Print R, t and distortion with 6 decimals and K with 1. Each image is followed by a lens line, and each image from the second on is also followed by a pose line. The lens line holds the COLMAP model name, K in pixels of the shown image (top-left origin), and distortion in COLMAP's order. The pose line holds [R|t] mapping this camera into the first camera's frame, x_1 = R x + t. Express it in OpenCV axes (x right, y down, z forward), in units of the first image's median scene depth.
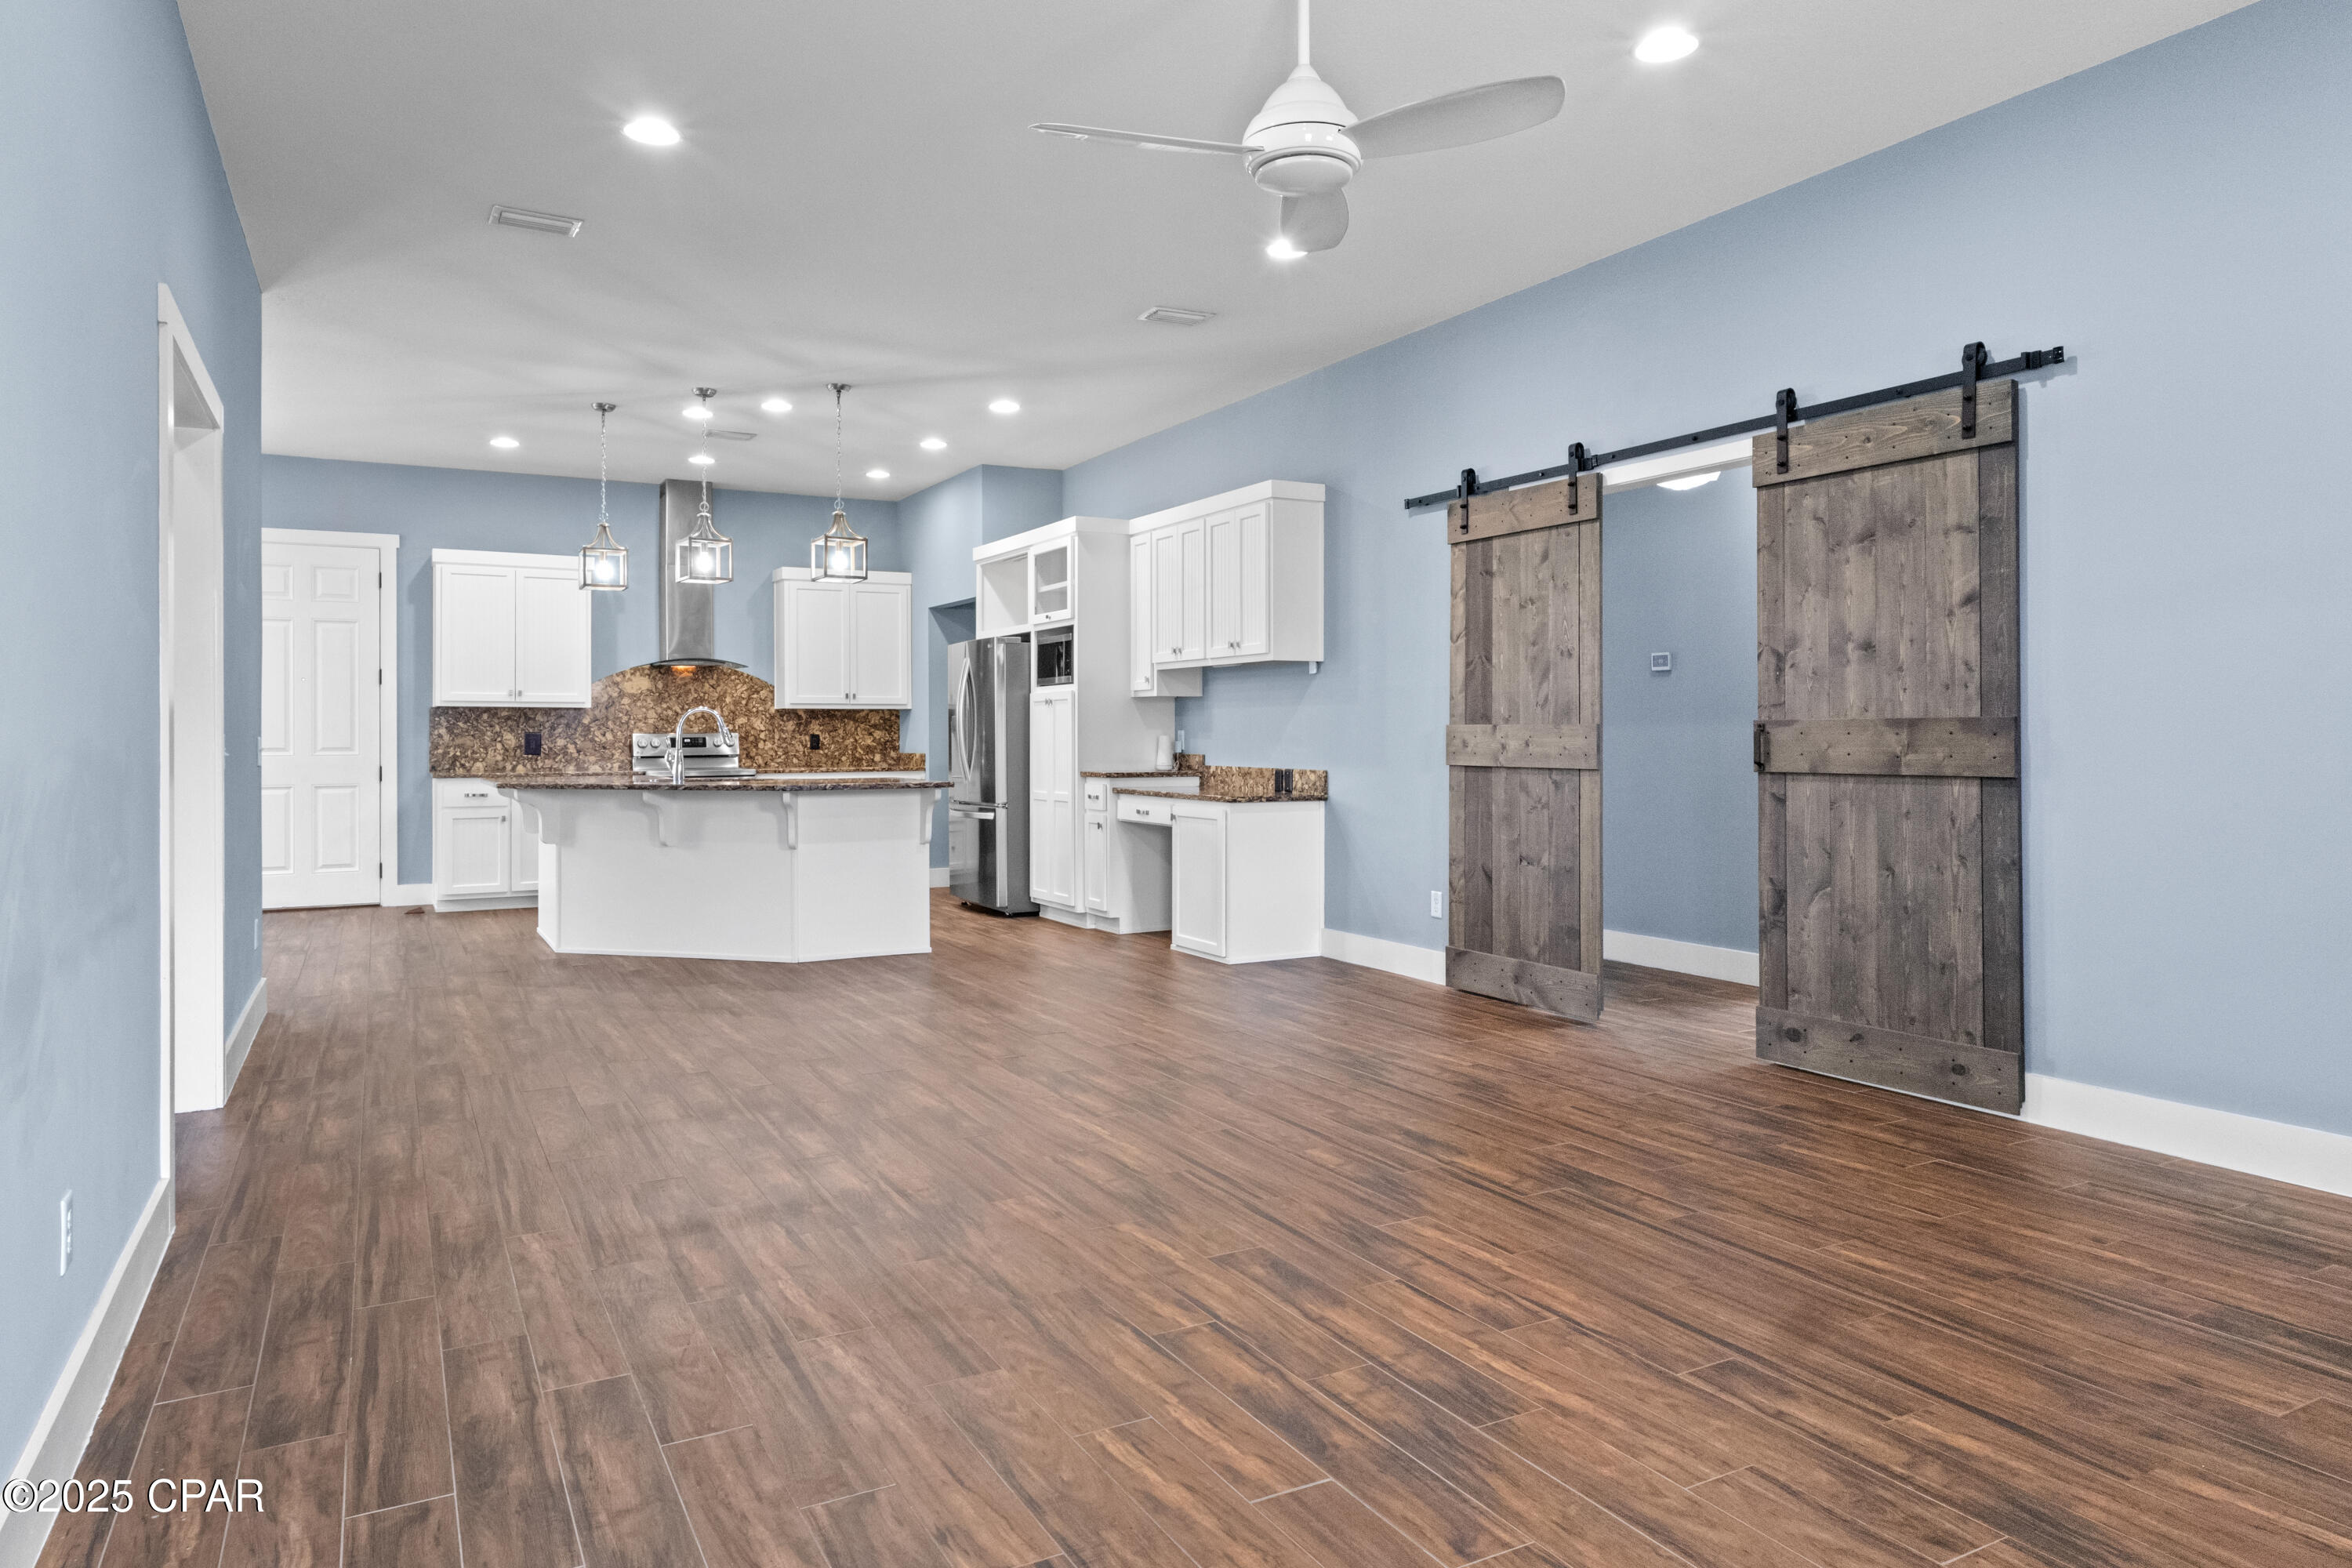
lens RADIAL K [[1473.0, 0, 1165.5], [0, 1473.0, 729.4], [0, 0, 1]] dist [-0.004158, -0.000257]
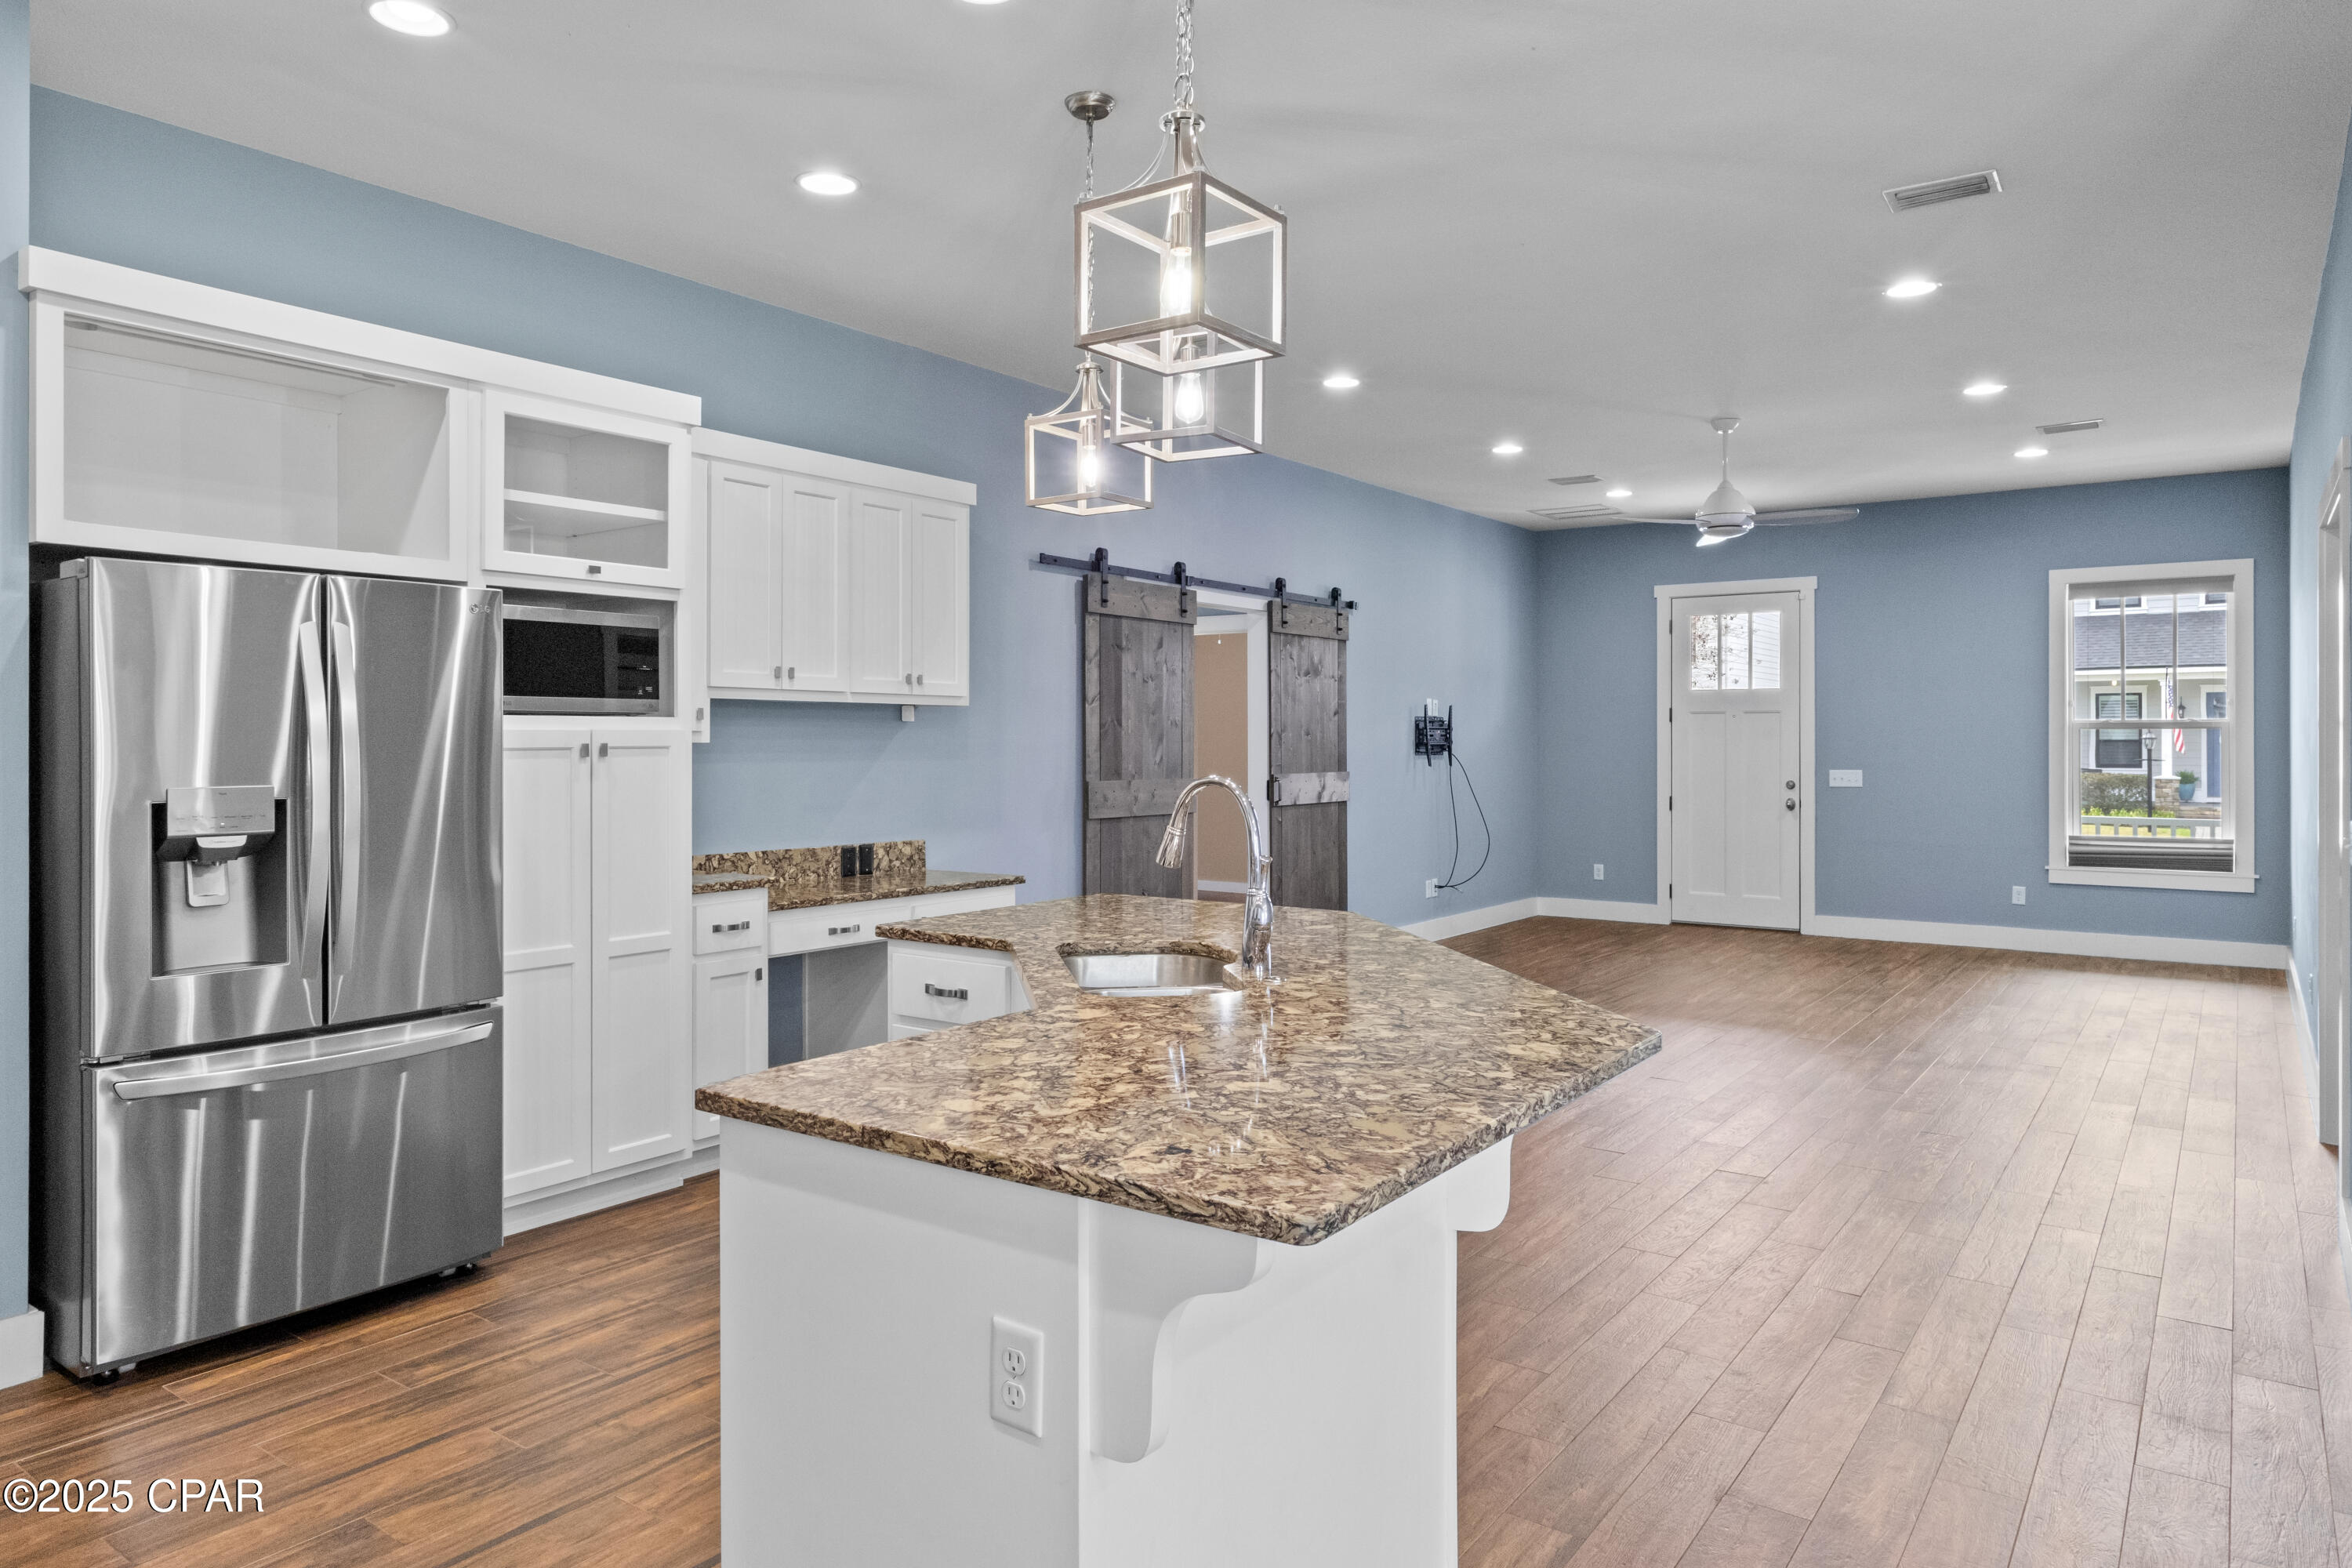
lens RADIAL K [[1473.0, 0, 1165.5], [0, 1473.0, 729.4], [0, 0, 1]] dist [-0.004158, -0.000257]
pose [[-0.434365, 0.011603, 0.900662, -0.511988], [-0.001680, 0.999905, -0.013692, -0.016903], [-0.900736, -0.007460, -0.434304, 0.912523]]
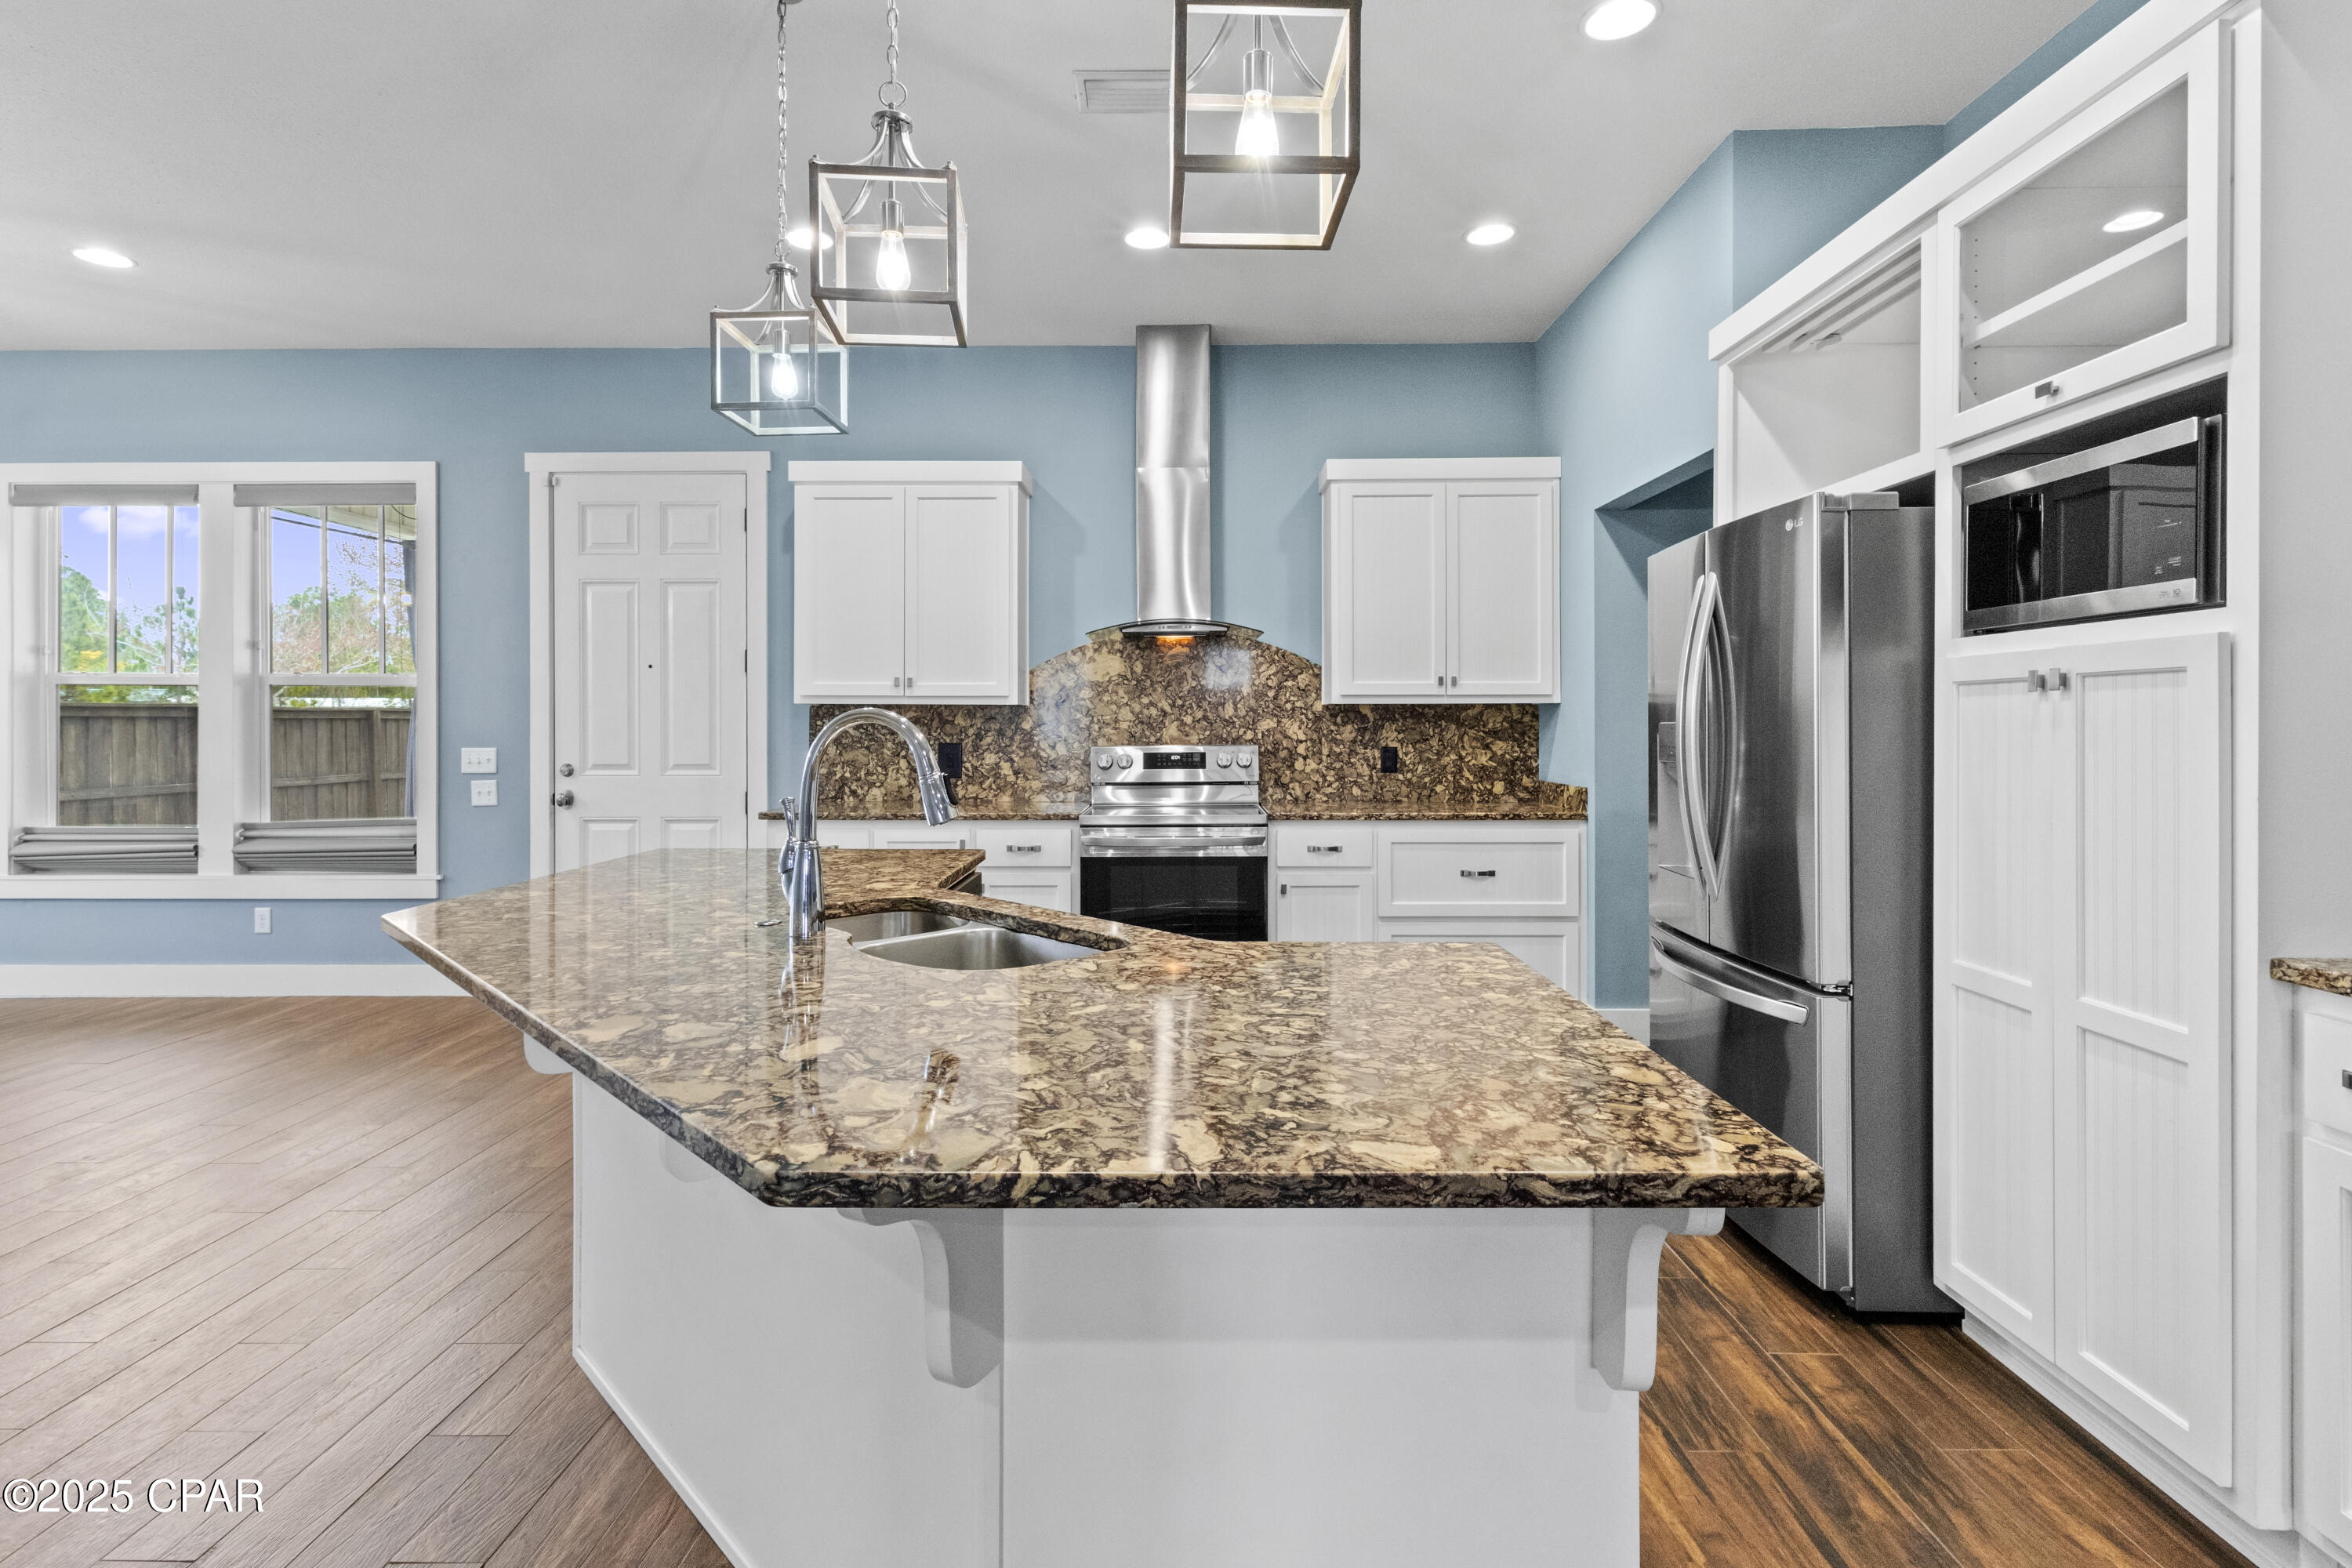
lens RADIAL K [[1113.7, 0, 1166.7], [0, 1113.7, 721.1], [0, 0, 1]] dist [-0.000309, -0.000033]
pose [[0.870959, 0.002133, -0.491351, -0.107836], [-0.000043, 0.999991, 0.004264, -0.010048], [0.491356, -0.003692, 0.870951, 0.634176]]
